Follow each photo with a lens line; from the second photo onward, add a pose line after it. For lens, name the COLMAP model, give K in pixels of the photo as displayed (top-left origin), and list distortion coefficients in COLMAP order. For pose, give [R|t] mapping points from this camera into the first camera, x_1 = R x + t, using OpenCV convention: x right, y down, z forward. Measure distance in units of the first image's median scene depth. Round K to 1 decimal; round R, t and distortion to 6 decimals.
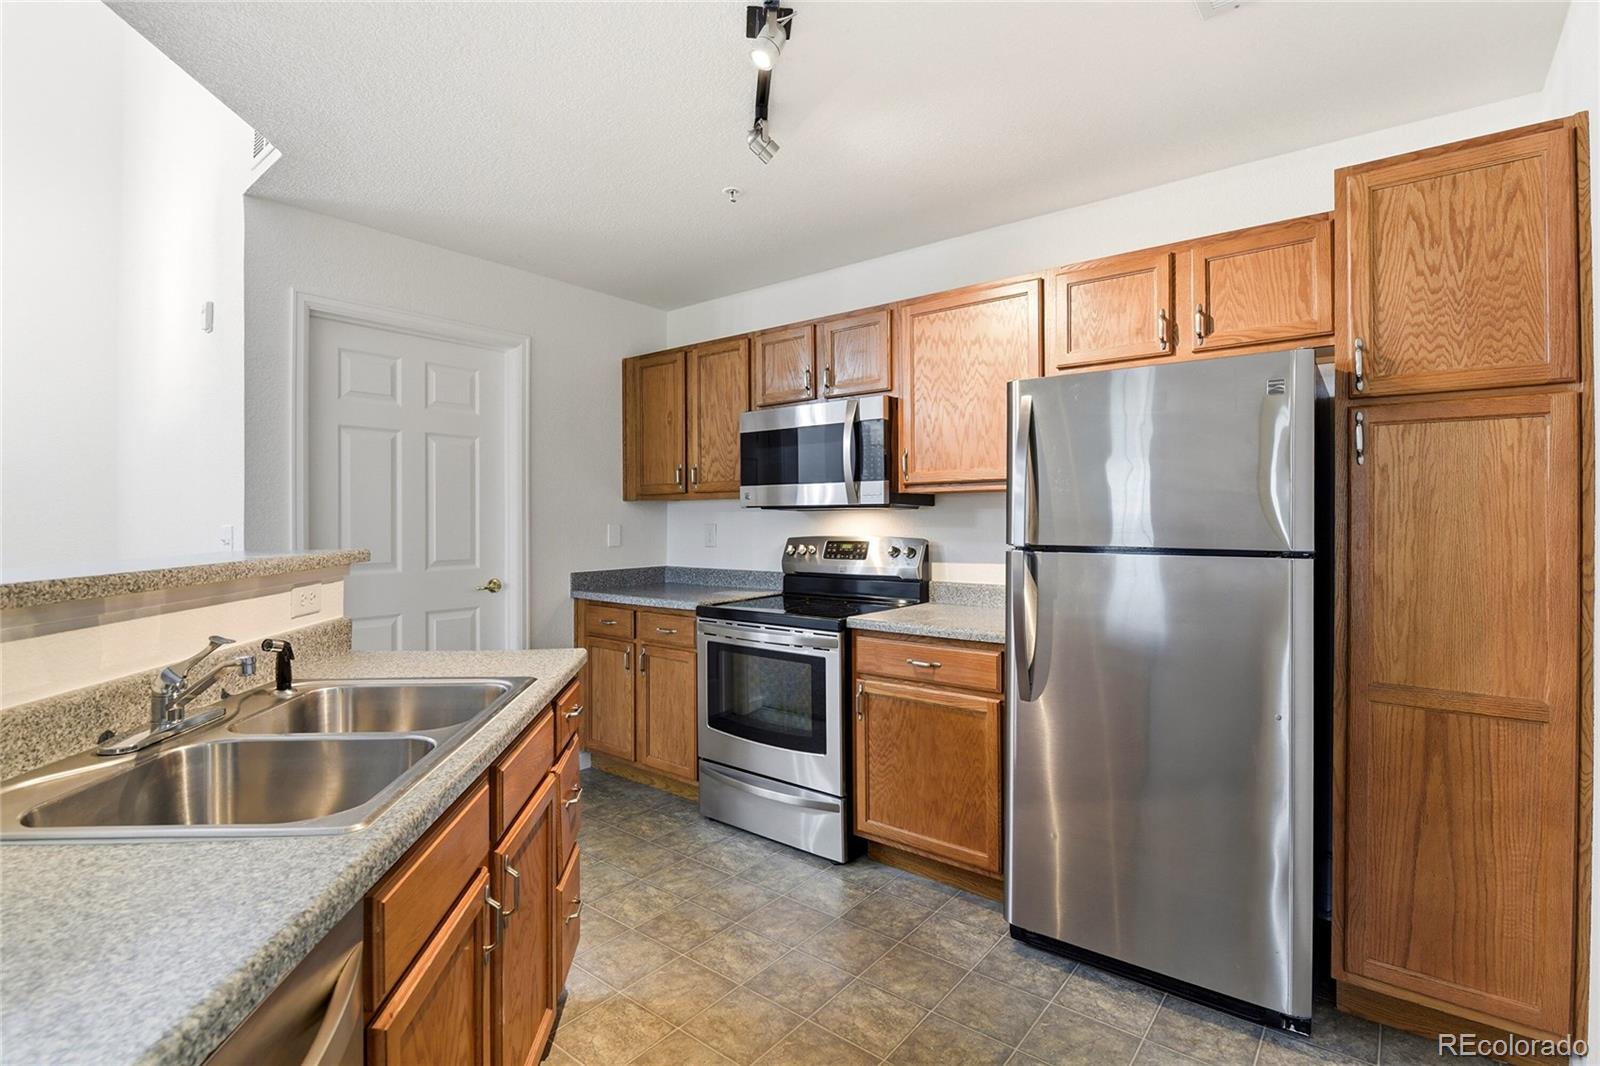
lens RADIAL K [[756.8, 0, 797.5], [0, 756.8, 523.7], [0, 0, 1]] dist [0.000658, -0.009281]
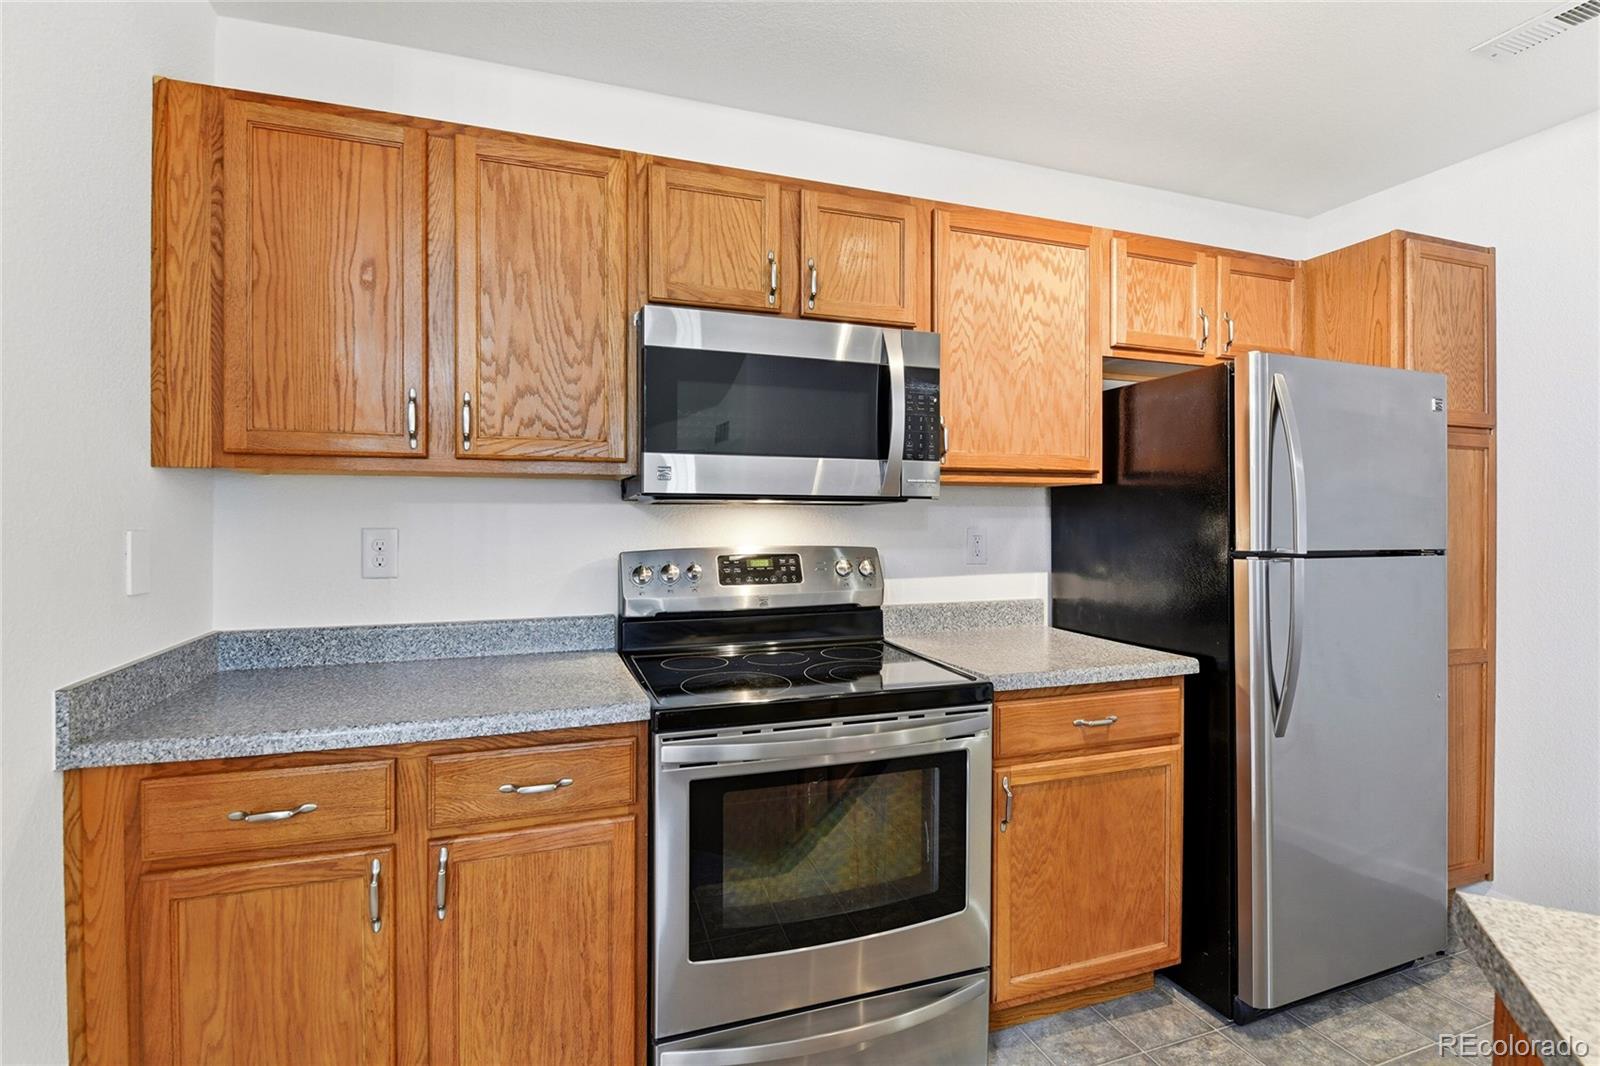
lens RADIAL K [[756.8, 0, 797.5], [0, 756.8, 523.7], [0, 0, 1]] dist [0.000658, -0.009281]
pose [[0.526396, -0.004371, 0.850228, -0.521865], [0.001481, 0.999990, 0.004224, -0.005402], [-0.850238, -0.000964, 0.526397, 0.760942]]
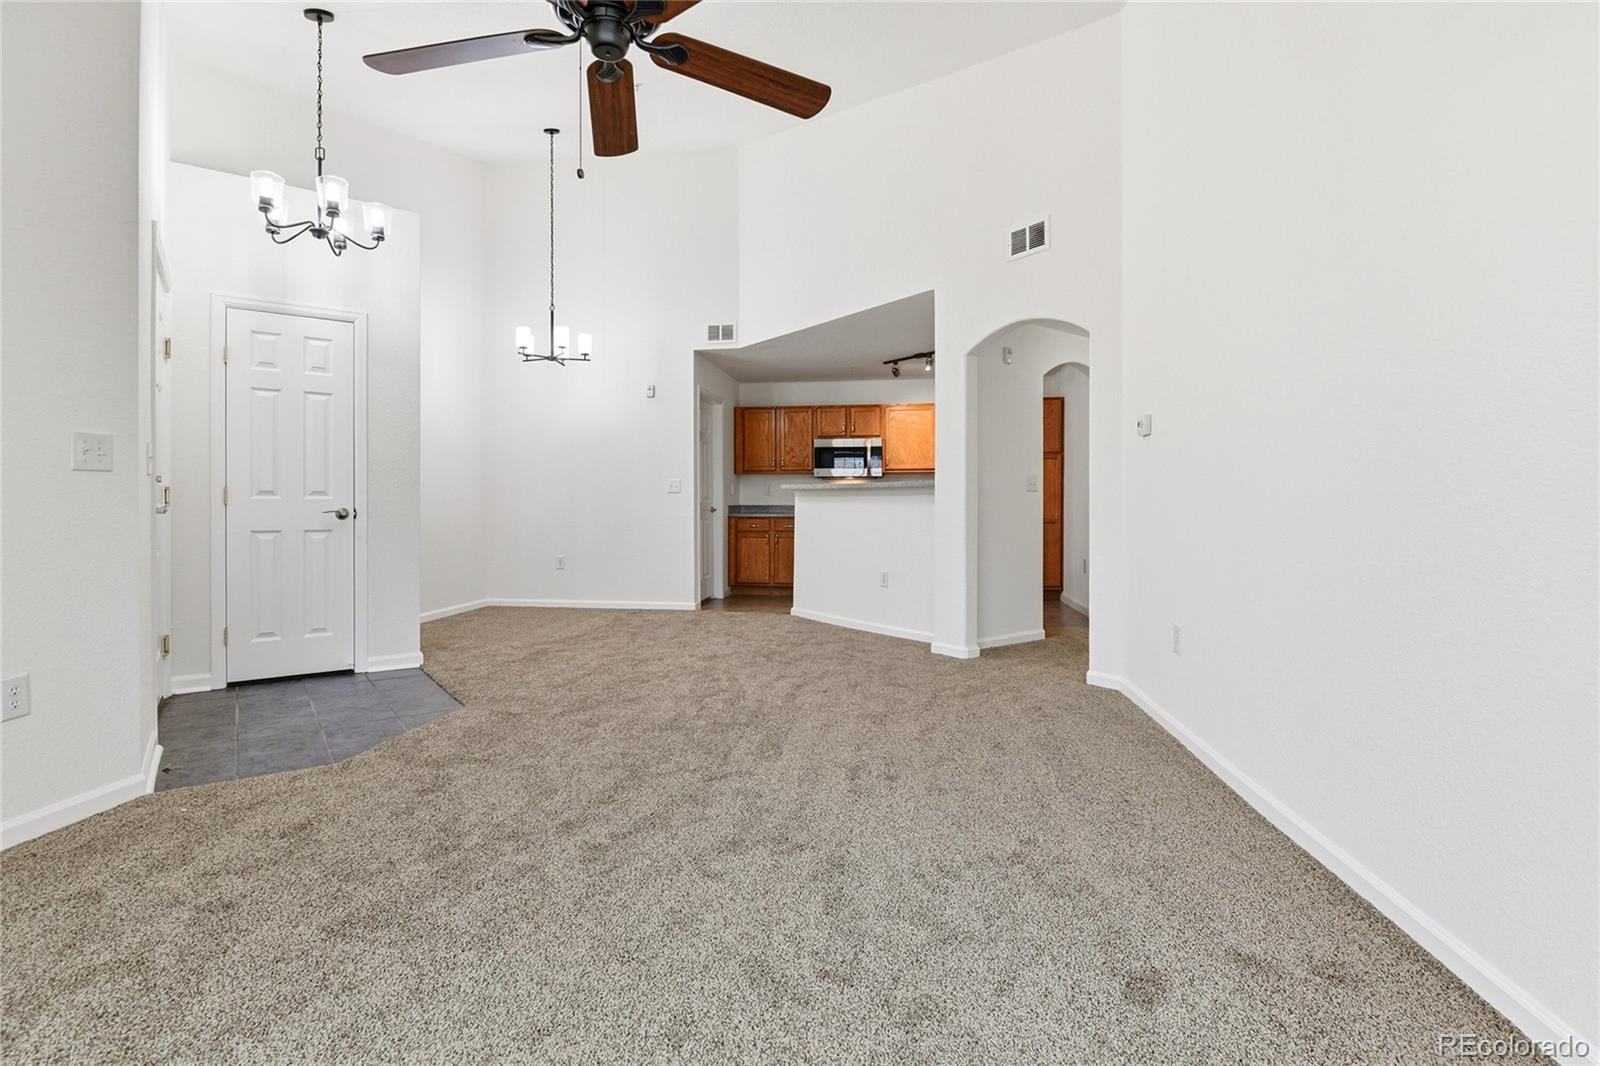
lens RADIAL K [[756.8, 0, 797.5], [0, 756.8, 523.7], [0, 0, 1]] dist [0.000658, -0.009281]
pose [[0.857885, -0.007629, 0.513785, -1.644107], [0.000955, 0.999912, 0.013252, 0.116224], [-0.513840, -0.010878, 0.857817, -1.303883]]
